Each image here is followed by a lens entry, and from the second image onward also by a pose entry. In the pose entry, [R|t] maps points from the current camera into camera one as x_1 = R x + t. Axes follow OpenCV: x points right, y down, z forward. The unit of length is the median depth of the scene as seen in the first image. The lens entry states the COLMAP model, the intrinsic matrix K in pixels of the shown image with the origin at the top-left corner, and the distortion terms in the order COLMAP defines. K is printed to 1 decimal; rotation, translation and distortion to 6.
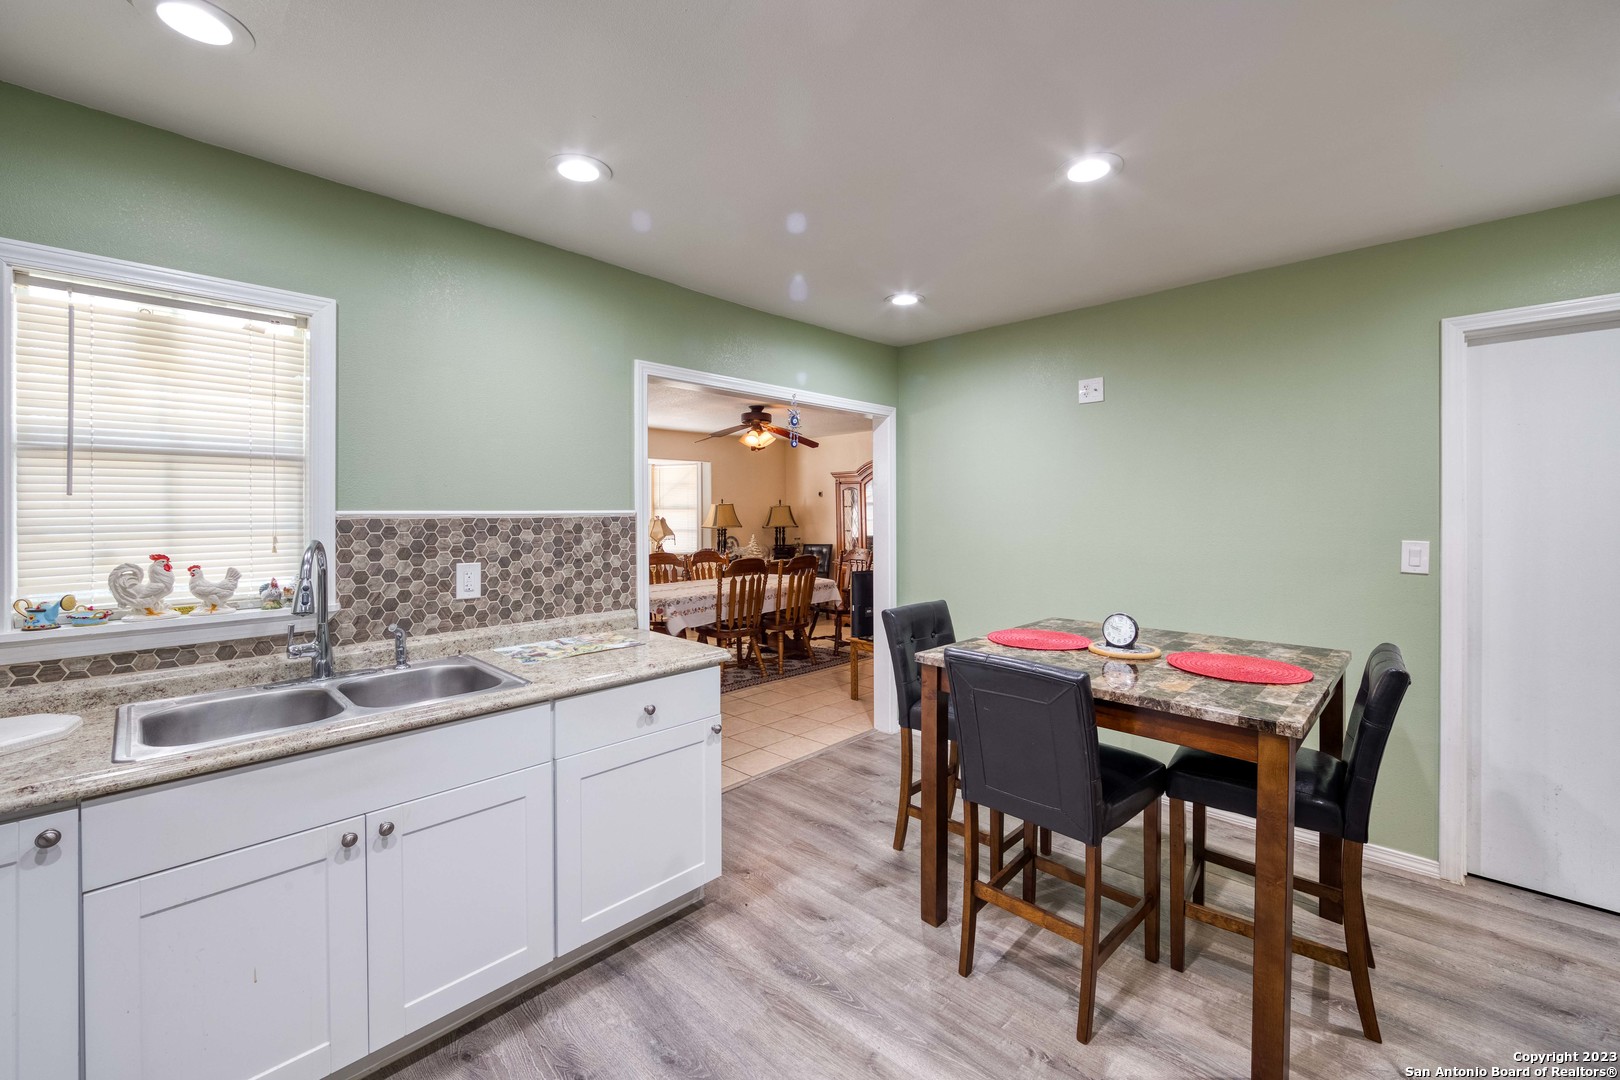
lens RADIAL K [[637.3, 0, 797.5], [0, 637.3, 510.4], [0, 0, 1]] dist [-0.001538, 0.000133]
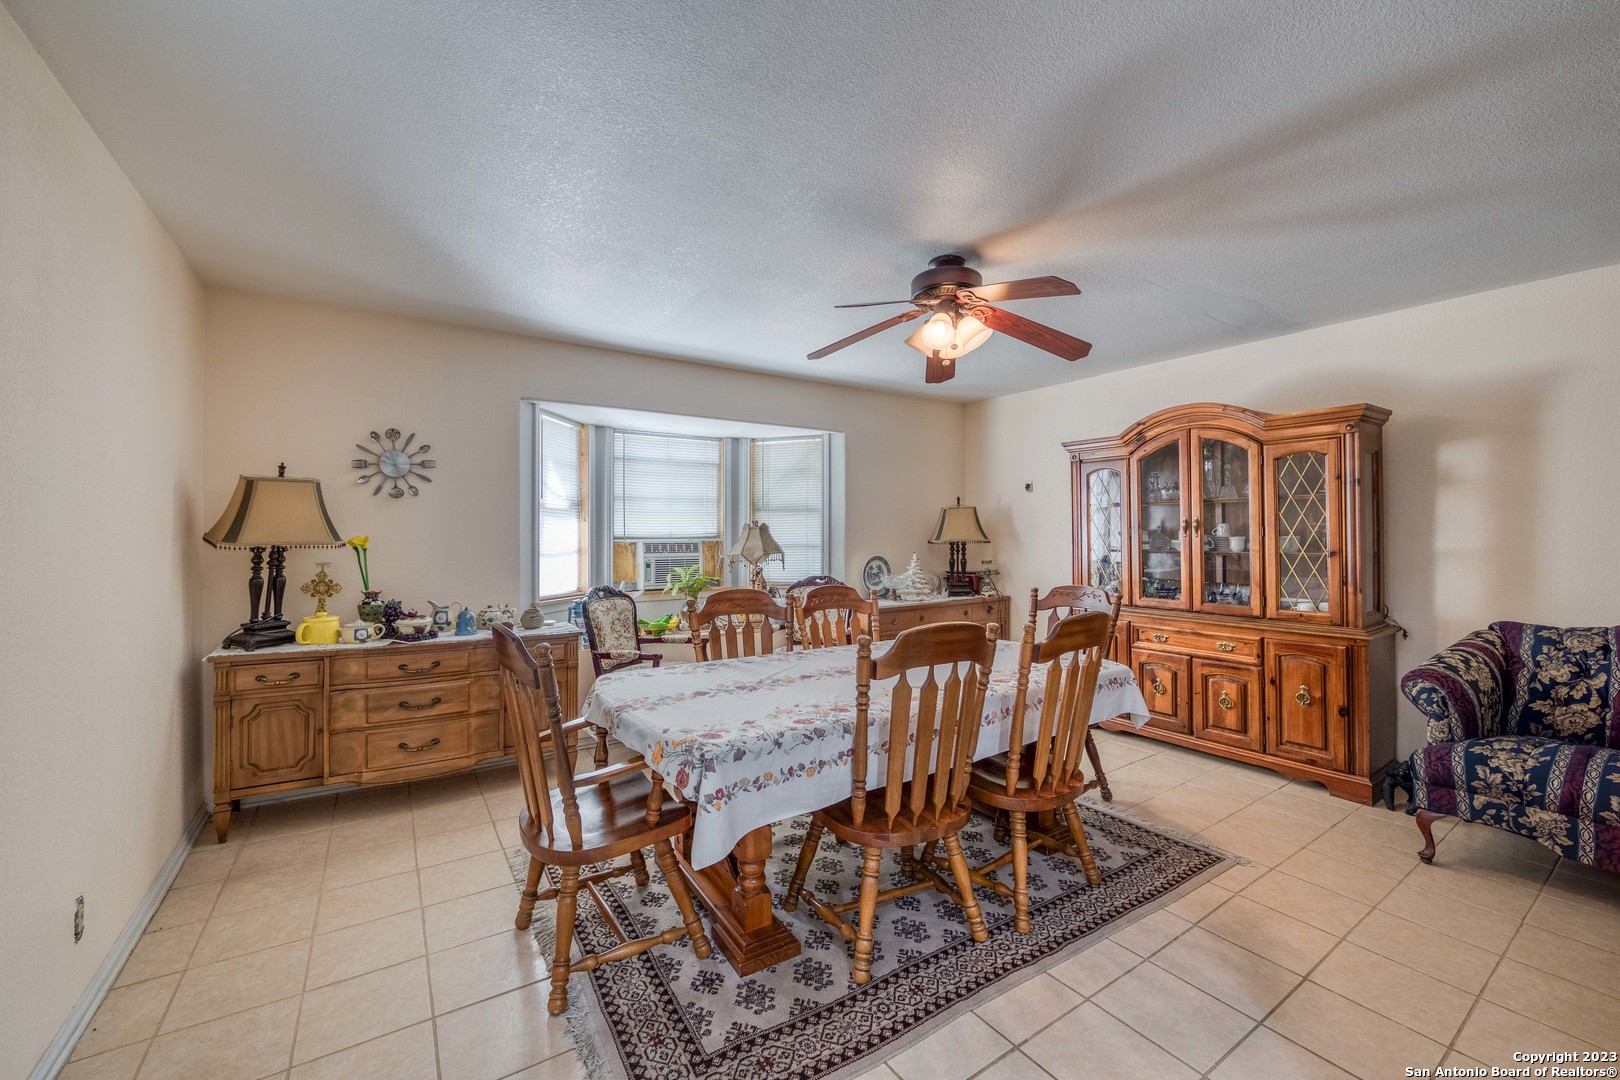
lens RADIAL K [[637.3, 0, 808.6], [0, 637.3, 531.6], [0, 0, 1]] dist [-0.001538, 0.000133]
pose [[0.980299, 0.004188, -0.197477, -0.077596], [-0.003949, 0.999991, 0.001601, 0.025073], [0.197482, -0.000790, 0.980306, 0.612237]]
